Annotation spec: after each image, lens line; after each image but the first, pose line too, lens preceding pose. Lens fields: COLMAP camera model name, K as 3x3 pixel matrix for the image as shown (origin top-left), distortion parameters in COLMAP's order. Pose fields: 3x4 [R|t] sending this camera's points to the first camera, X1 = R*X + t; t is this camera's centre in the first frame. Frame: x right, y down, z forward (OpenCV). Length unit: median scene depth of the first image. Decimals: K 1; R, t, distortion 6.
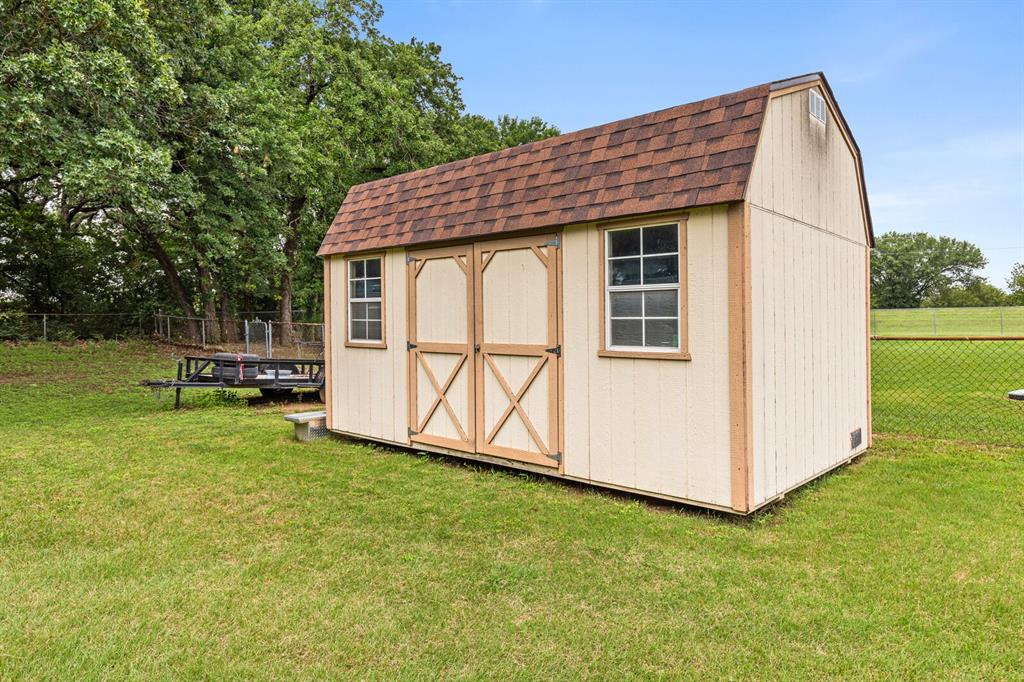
lens RADIAL K [[628.5, 0, 511.0], [0, 628.5, 337.4], [0, 0, 1]] dist [-0.000252, -0.000052]
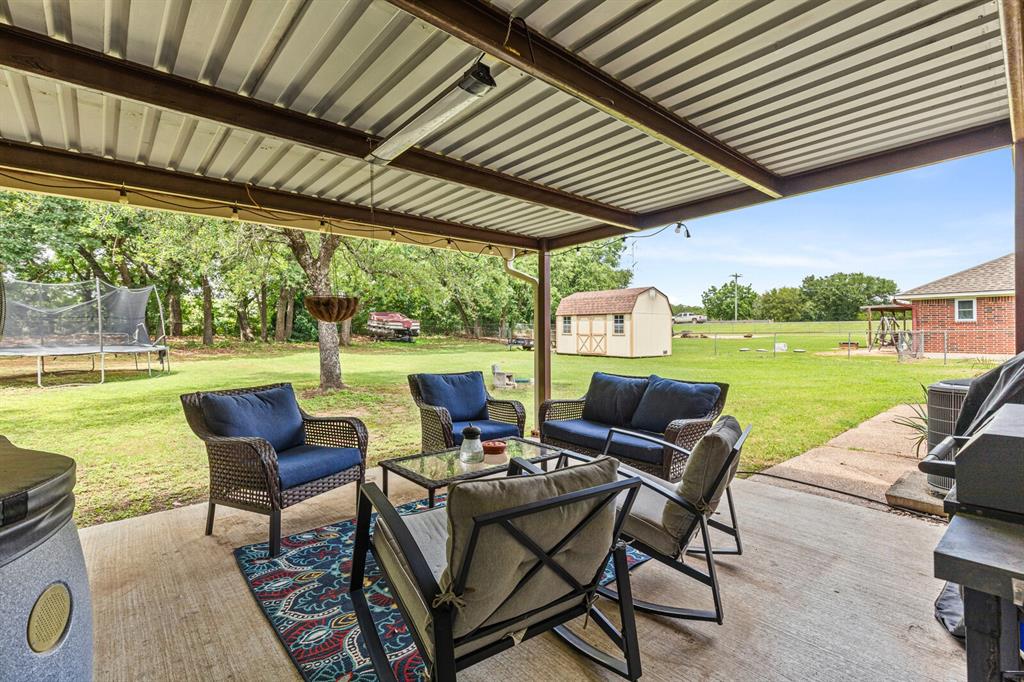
lens RADIAL K [[473.5, 0, 510.6], [0, 473.5, 339.5], [0, 0, 1]] dist [-0.003941, -0.000323]
pose [[0.988128, 0.007610, -0.153443, -0.116433], [-0.007881, 0.999968, -0.001159, 0.074090], [0.153429, 0.002354, 0.988157, -3.284719]]
